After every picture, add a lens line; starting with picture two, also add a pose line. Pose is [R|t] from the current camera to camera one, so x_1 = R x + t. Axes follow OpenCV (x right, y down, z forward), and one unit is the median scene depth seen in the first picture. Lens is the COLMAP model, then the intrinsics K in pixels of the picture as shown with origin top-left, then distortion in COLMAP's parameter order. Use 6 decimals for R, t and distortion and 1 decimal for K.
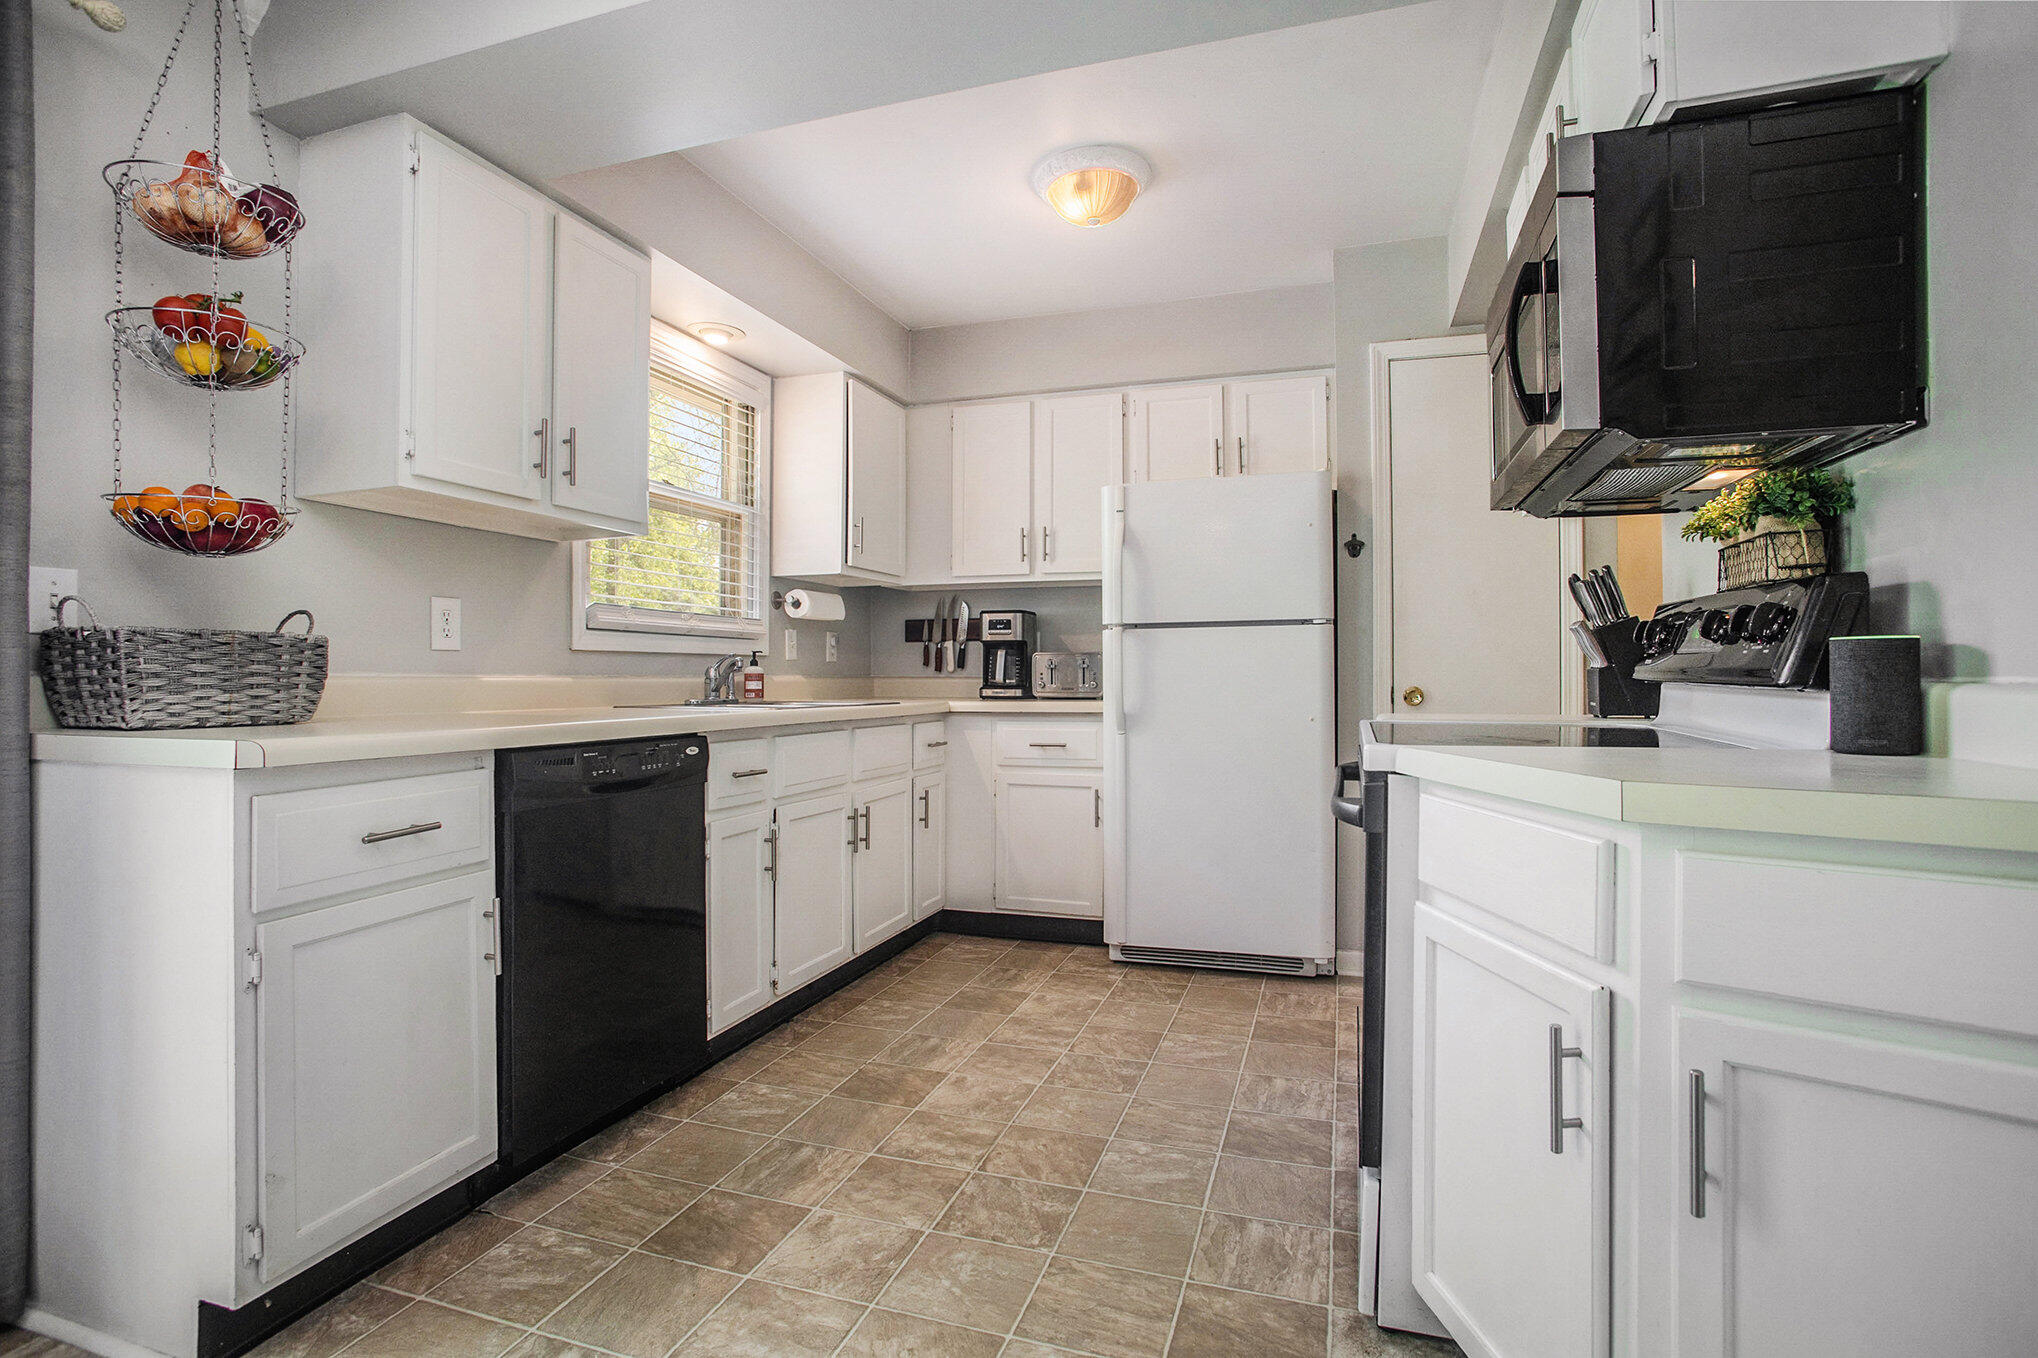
lens RADIAL K [[1024.6, 0, 1006.1], [0, 1024.6, 675.0], [0, 0, 1]] dist [-0.096883, 0.057137]
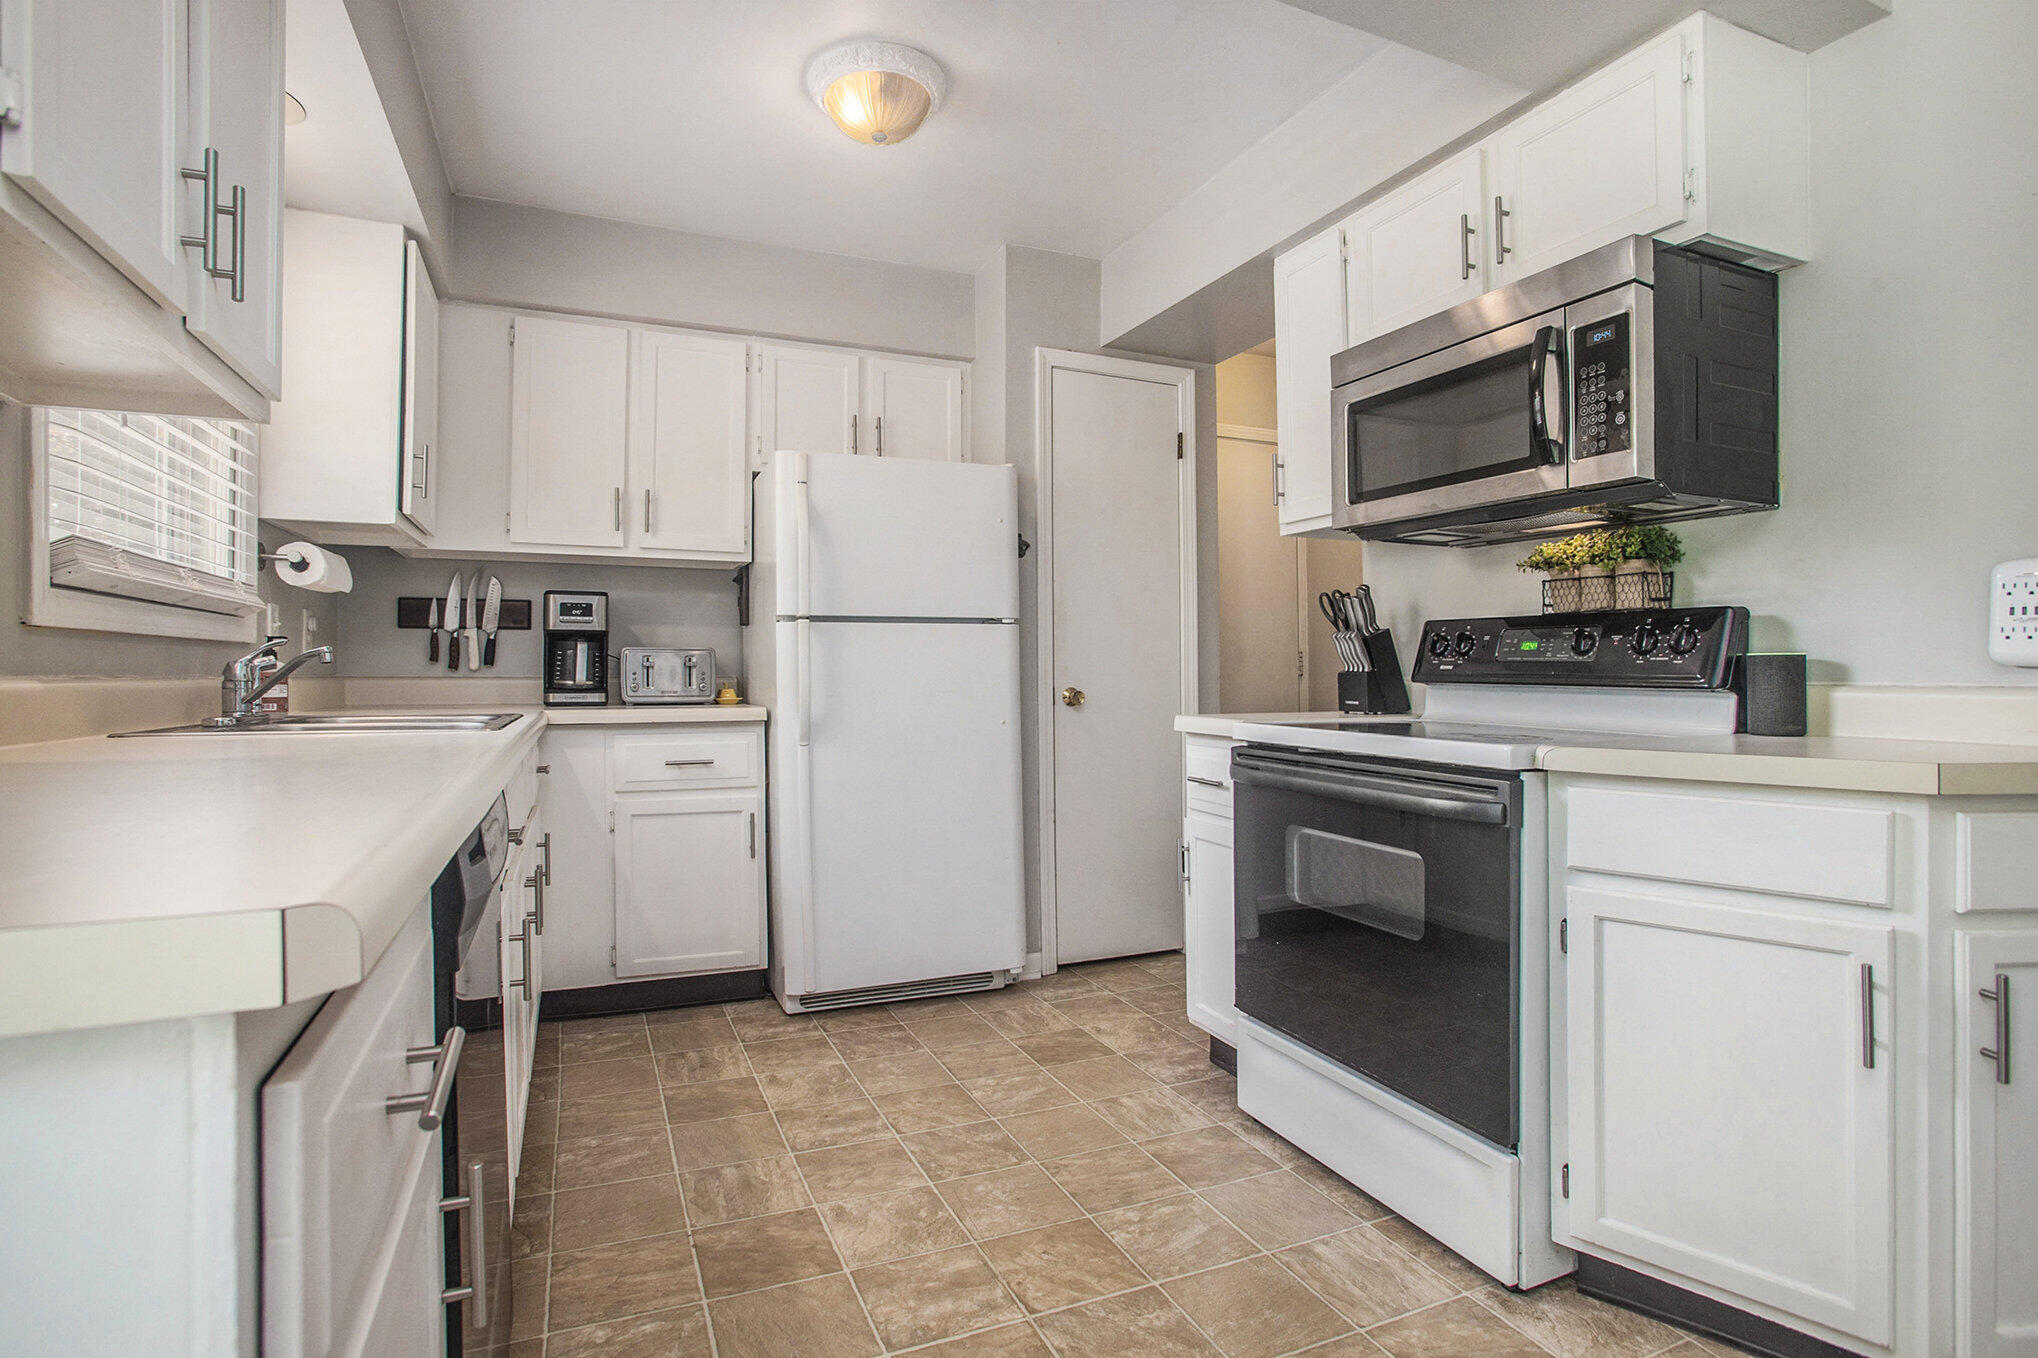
lens RADIAL K [[1024.6, 0, 1006.1], [0, 1024.6, 675.0], [0, 0, 1]] dist [-0.096883, 0.057137]
pose [[0.737591, 0.003485, 0.675239, -0.360605], [-0.003858, 0.999992, -0.000947, -0.000648], [-0.675237, -0.001907, 0.737599, 0.285737]]
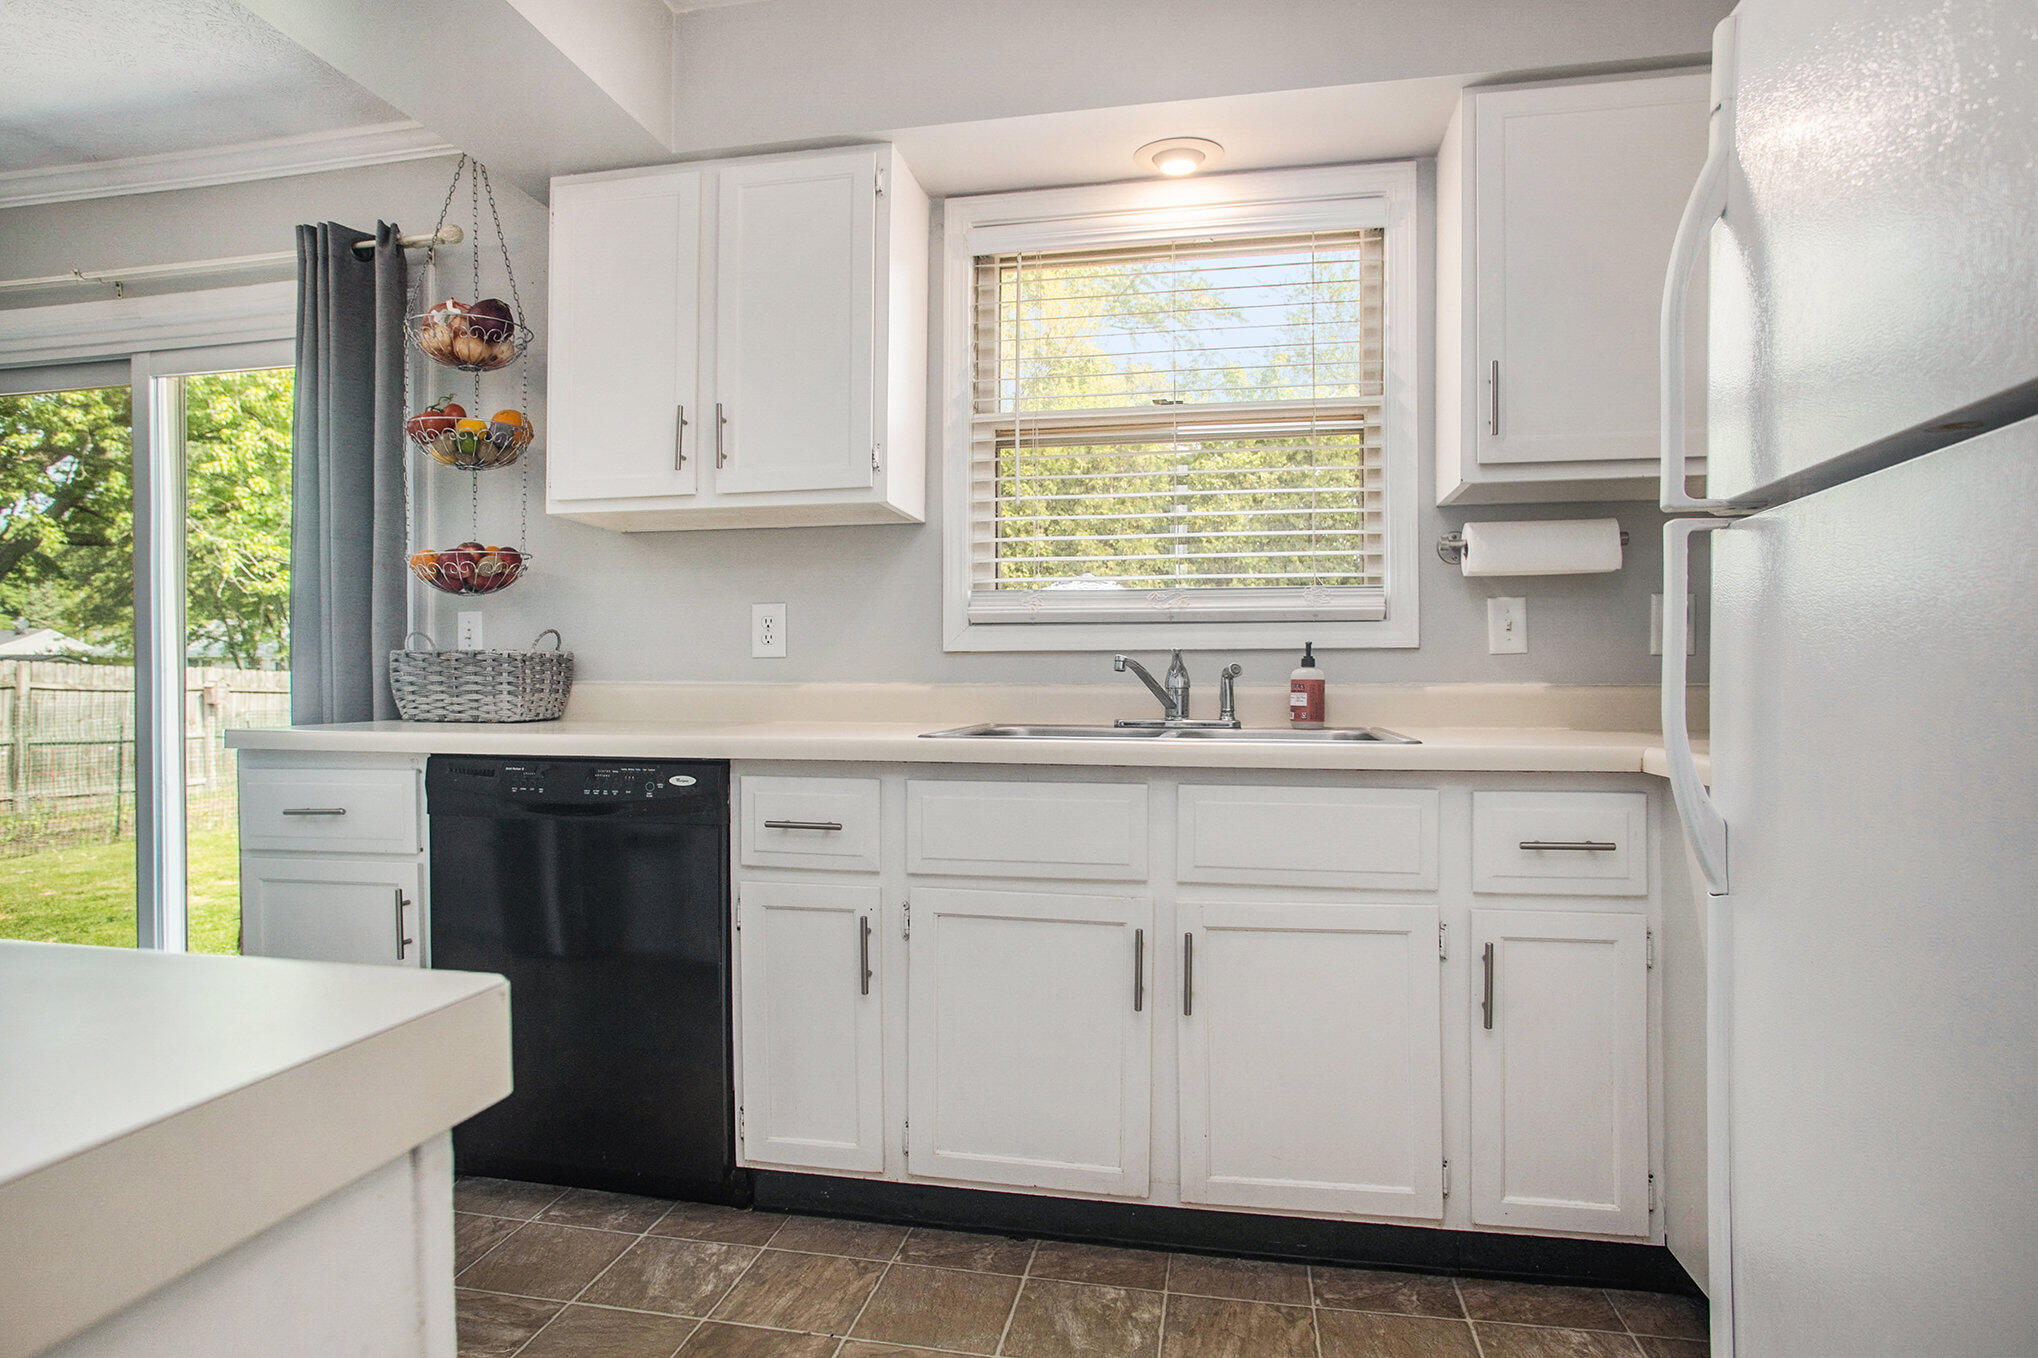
lens RADIAL K [[1123.0, 0, 1019.0], [0, 1123.0, 679.0], [0, 0, 1]] dist [-0.047368, 0.000105]
pose [[0.127900, 0.001623, -0.991786, 0.428521], [0.002079, 0.999996, 0.001905, -0.003968], [0.991785, -0.002306, 0.127896, 0.842631]]
